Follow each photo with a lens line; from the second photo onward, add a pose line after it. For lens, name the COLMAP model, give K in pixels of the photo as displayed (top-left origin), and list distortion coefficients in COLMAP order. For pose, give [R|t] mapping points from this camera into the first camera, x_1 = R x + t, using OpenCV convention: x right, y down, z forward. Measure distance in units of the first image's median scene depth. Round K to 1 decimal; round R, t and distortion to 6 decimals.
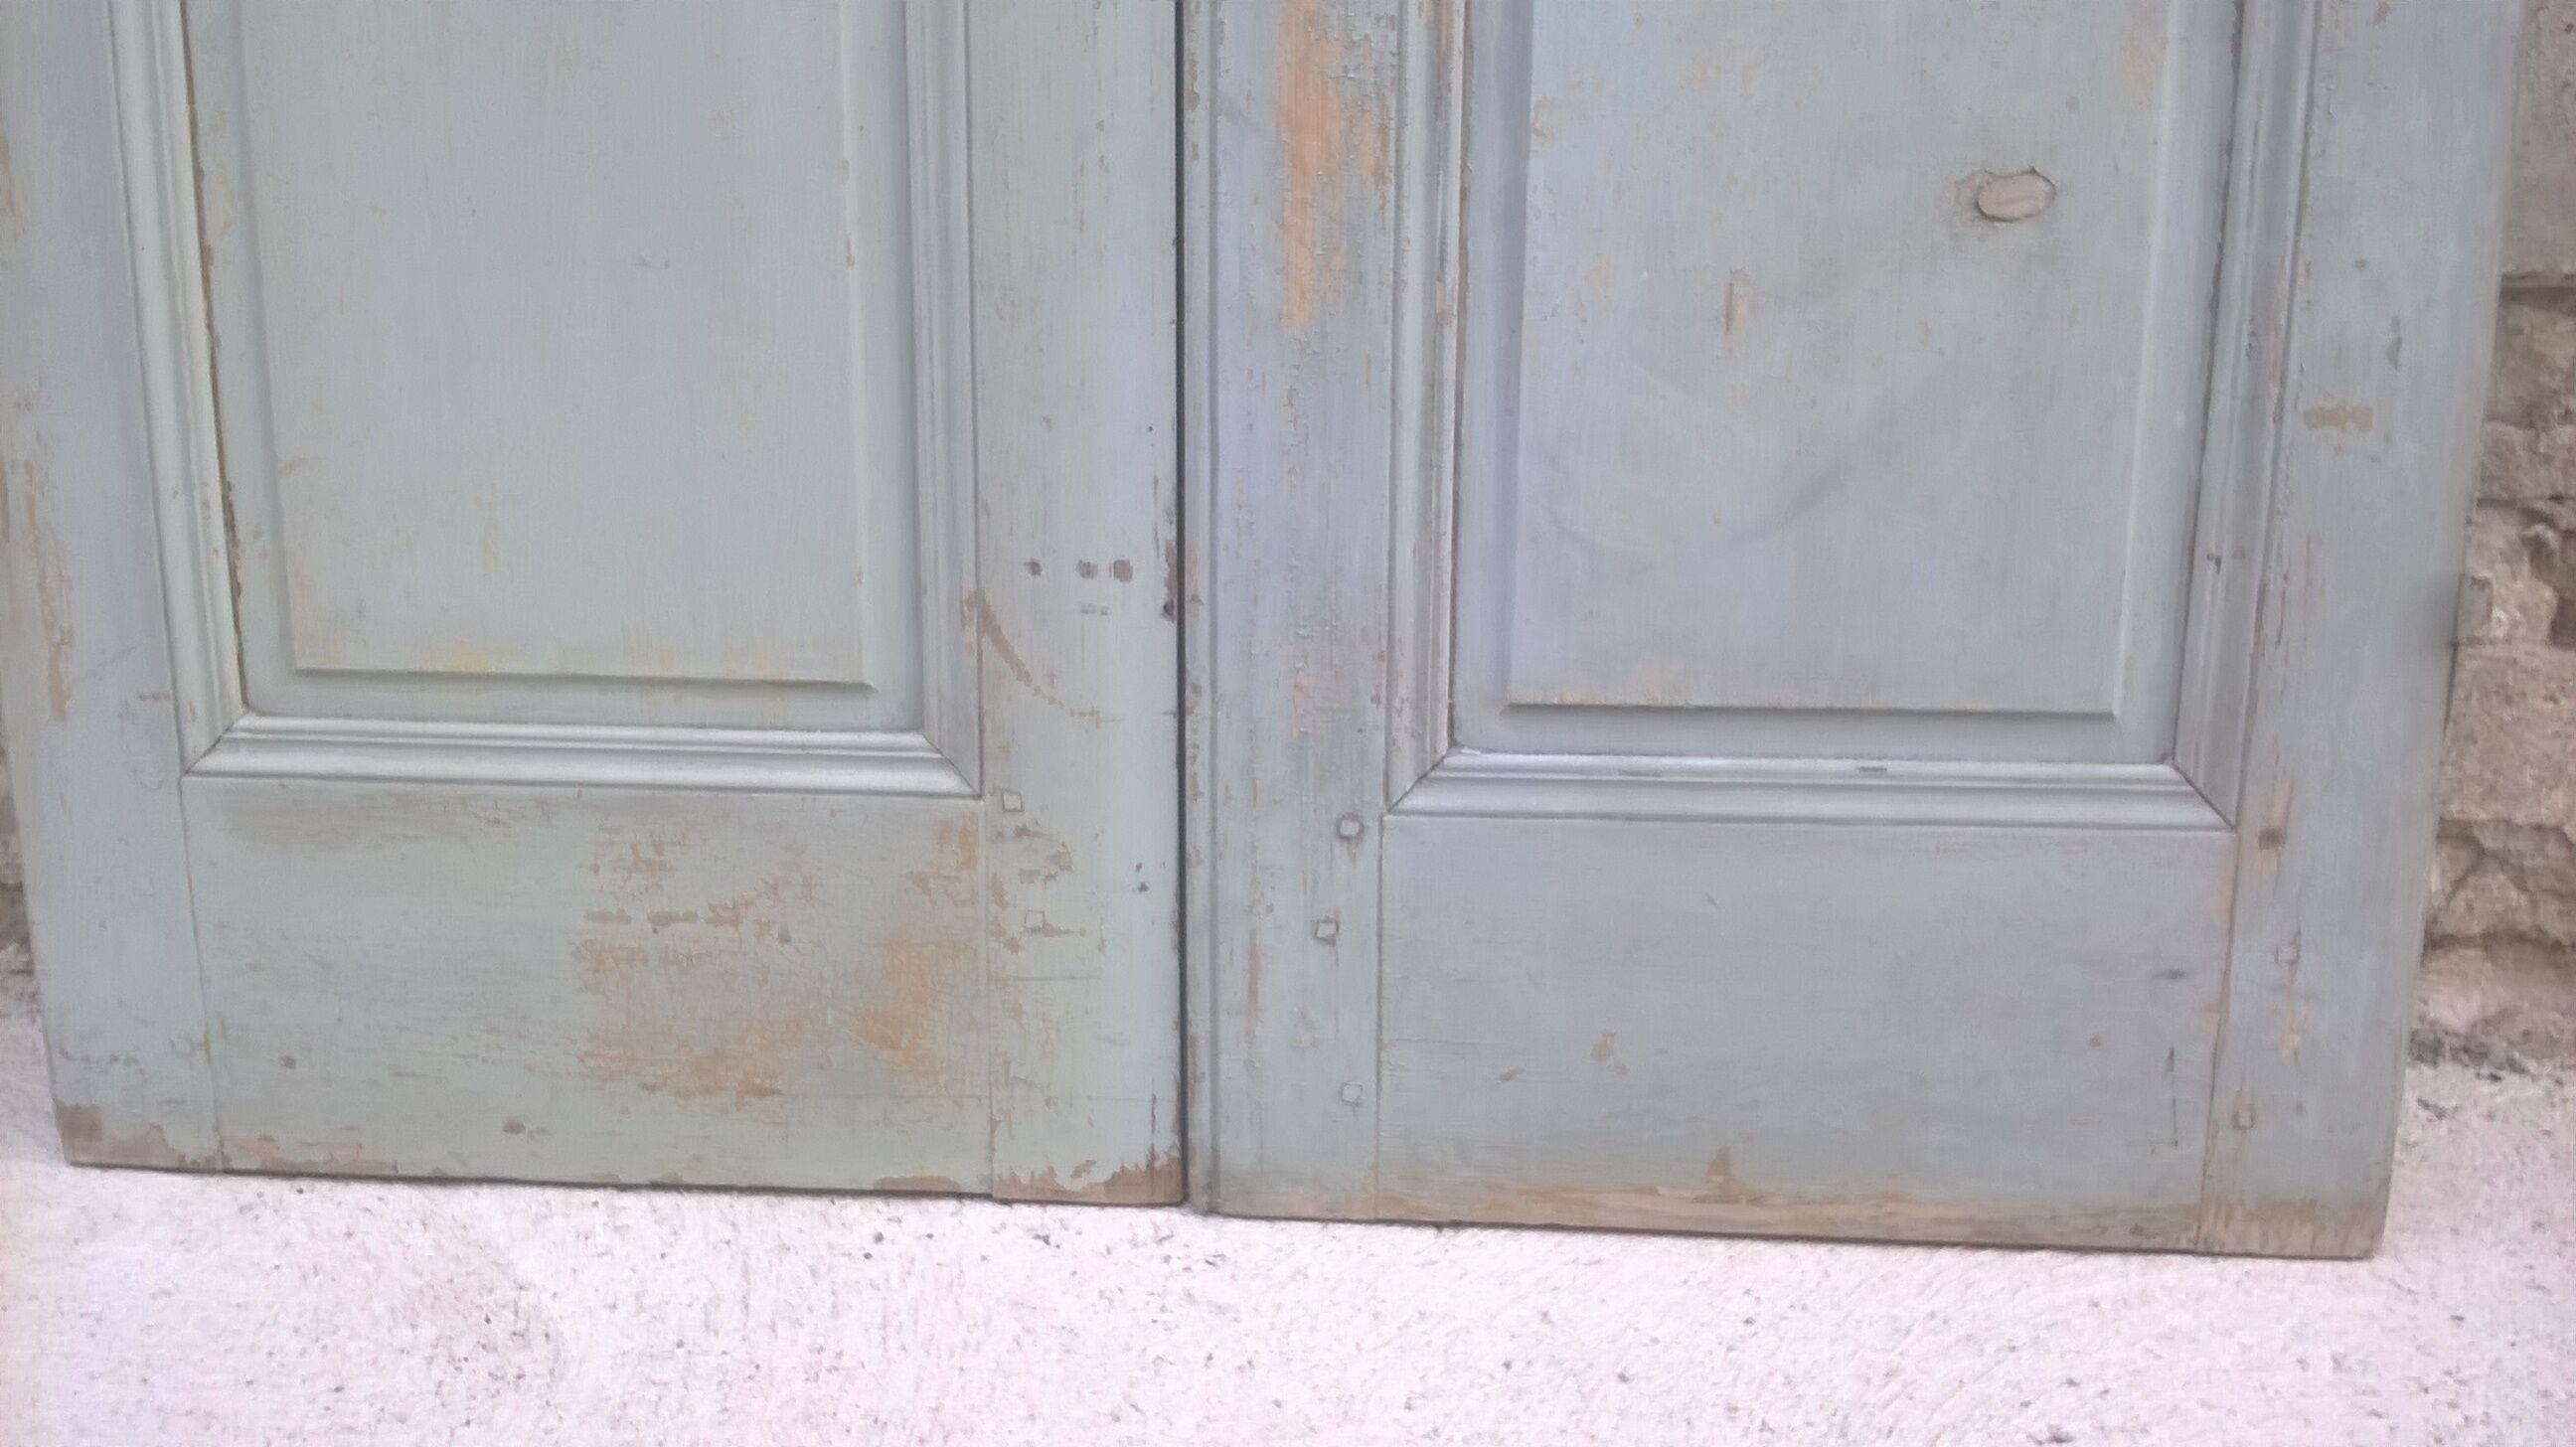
lens RADIAL K [[2248.0, 0, 1314.0], [0, 2248.0, 686.6], [0, 0, 1]] dist [0.041044, -0.155165]
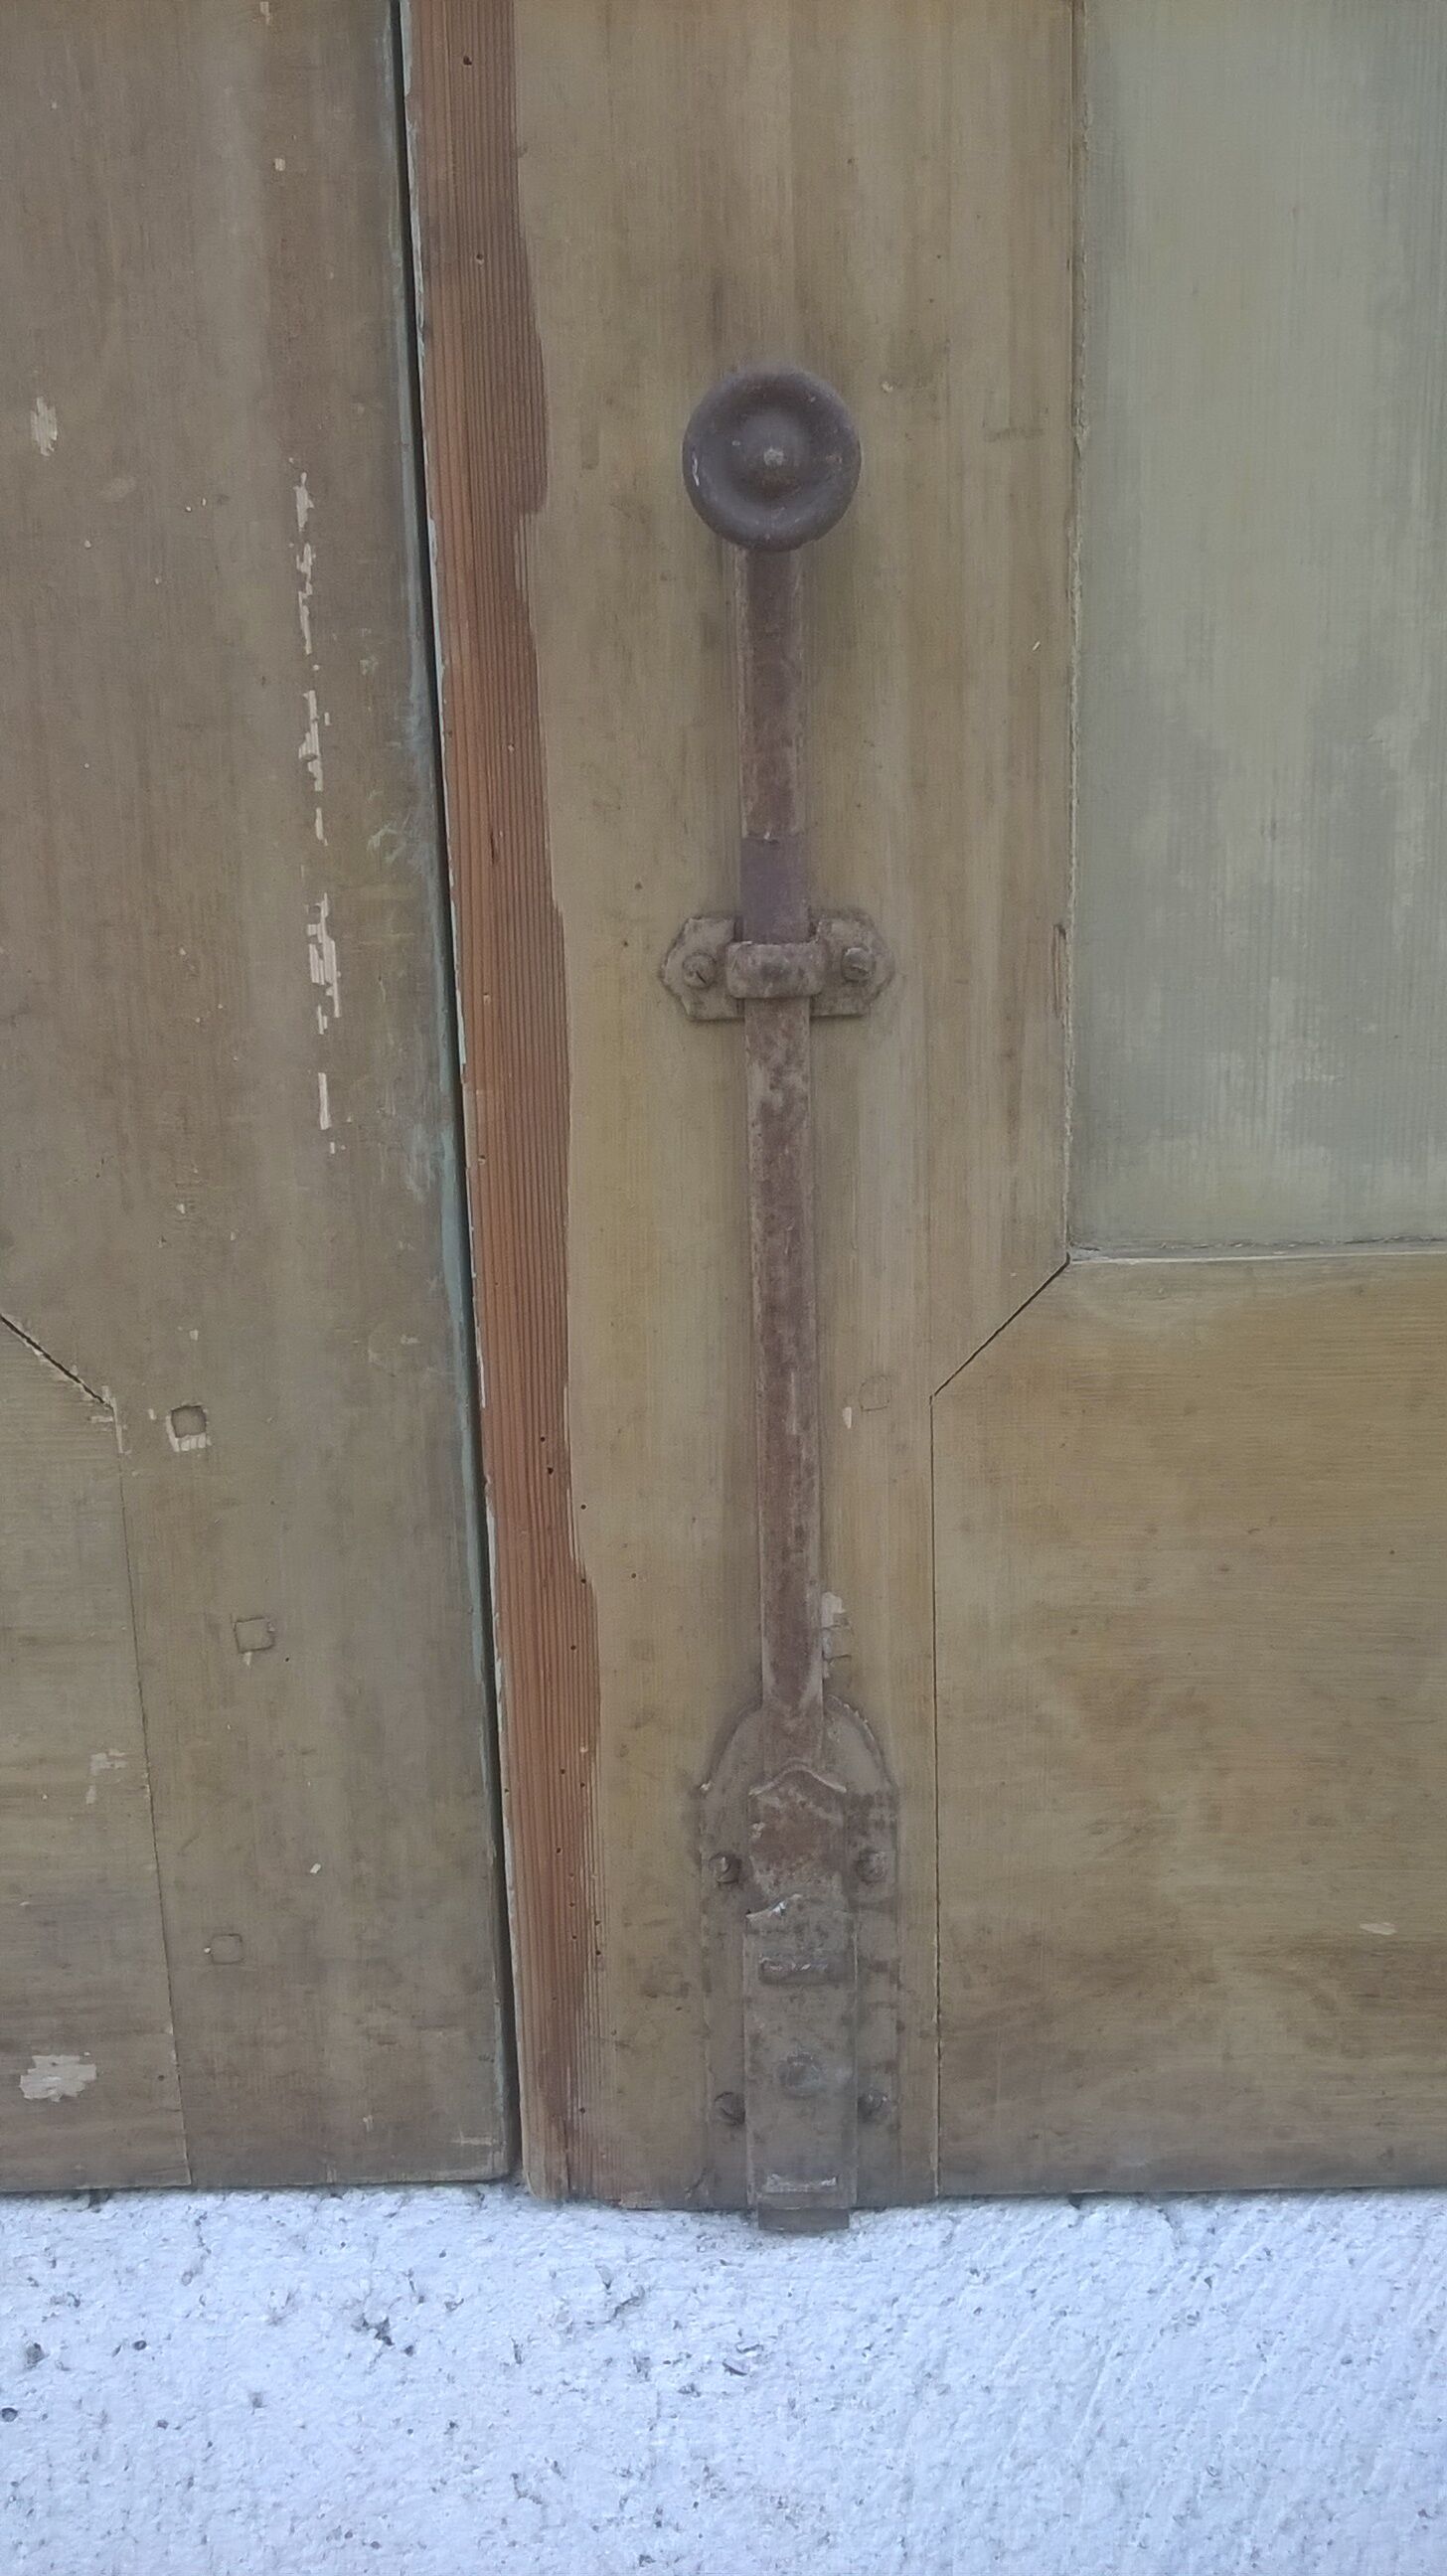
lens RADIAL K [[2248.0, 0, 713.8], [0, 2248.0, 1284.3], [0, 0, 1]] dist [0.041044, -0.155165]
pose [[0.995701, -0.064907, 0.066074, -0.067629], [0.062681, 0.997412, 0.035219, 0.010519], [-0.068189, -0.030926, 0.997193, 0.537674]]
